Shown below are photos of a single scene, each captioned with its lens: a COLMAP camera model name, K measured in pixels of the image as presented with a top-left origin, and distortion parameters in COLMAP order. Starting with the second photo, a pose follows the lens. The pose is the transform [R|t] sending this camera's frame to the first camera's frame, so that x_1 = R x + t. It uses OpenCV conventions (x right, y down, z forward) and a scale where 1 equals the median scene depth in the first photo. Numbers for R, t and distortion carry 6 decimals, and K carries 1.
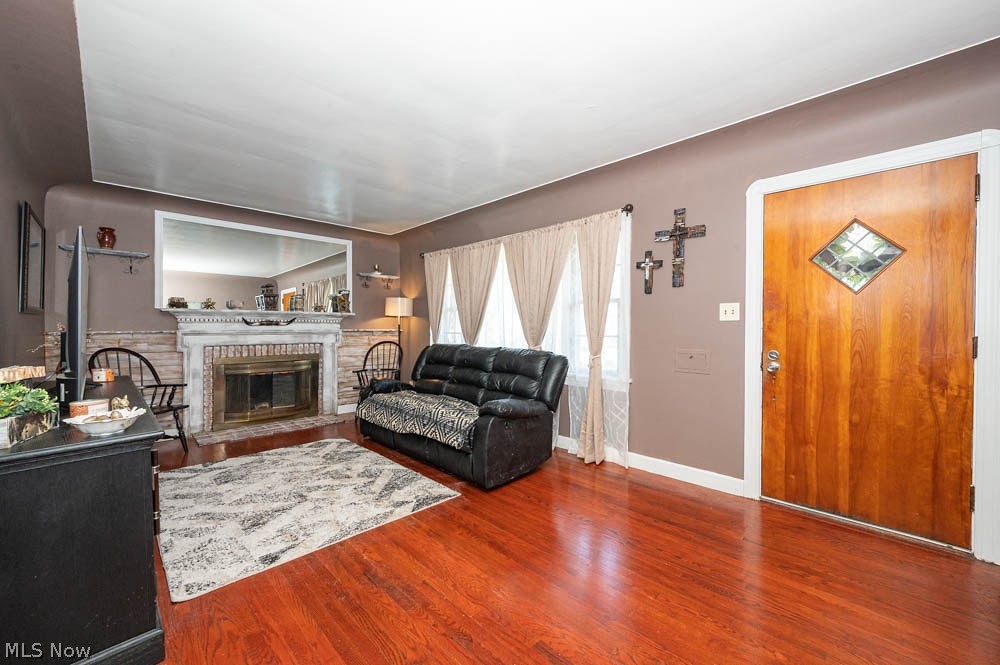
lens RADIAL K [[405.5, 0, 503.3], [0, 405.5, 329.5], [0, 0, 1]] dist [-0.000114, -0.000007]
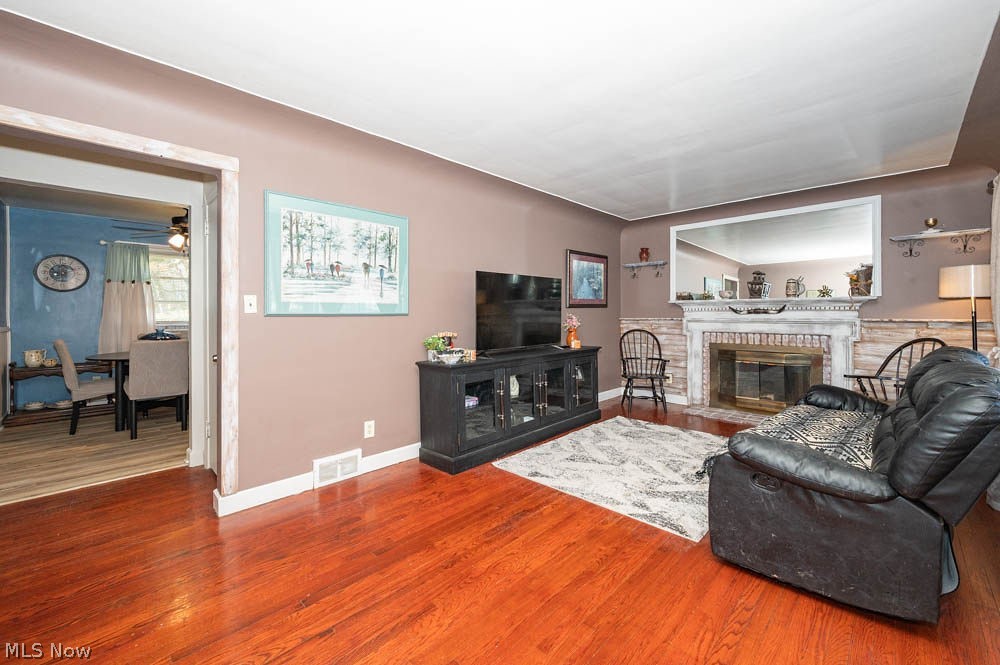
lens RADIAL K [[397.7, 0, 498.3], [0, 397.7, 311.9], [0, 0, 1]] dist [0.000542, 0.000068]
pose [[-0.002377, -0.006428, -0.999977, 0.505807], [-0.004700, 0.999968, -0.006417, -0.007218], [0.999986, 0.004684, -0.002407, 0.509307]]
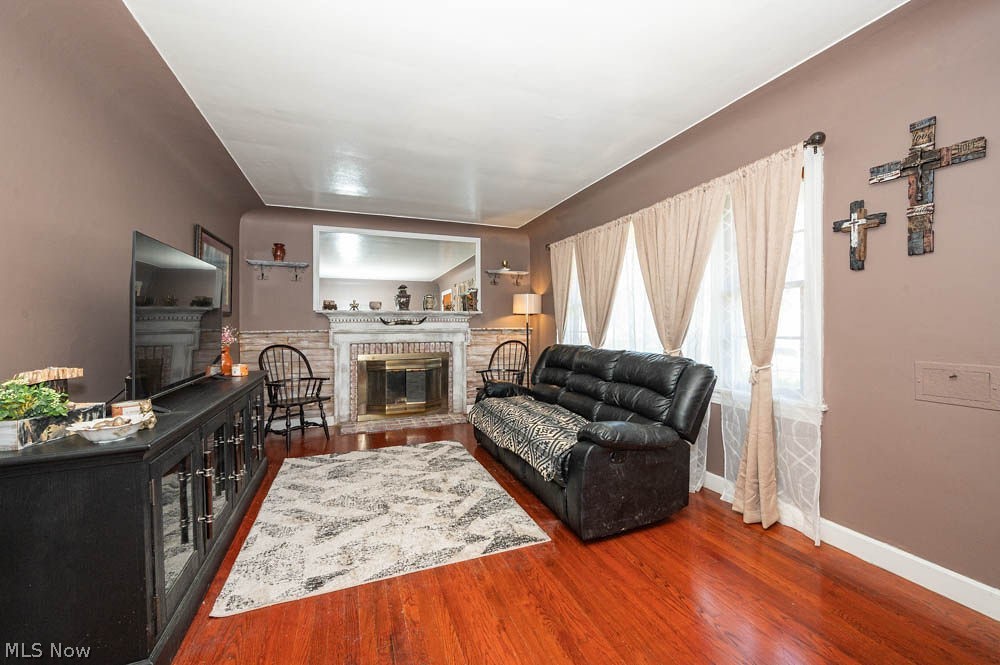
lens RADIAL K [[400.6, 0, 500.5], [0, 400.6, 324.4], [0, 0, 1]] dist [0.000744, 0.000077]
pose [[0.914639, -0.006622, -0.404217, 0.098046], [0.003866, 0.999963, -0.007634, -0.002476], [0.404252, 0.005420, 0.914631, 0.202740]]
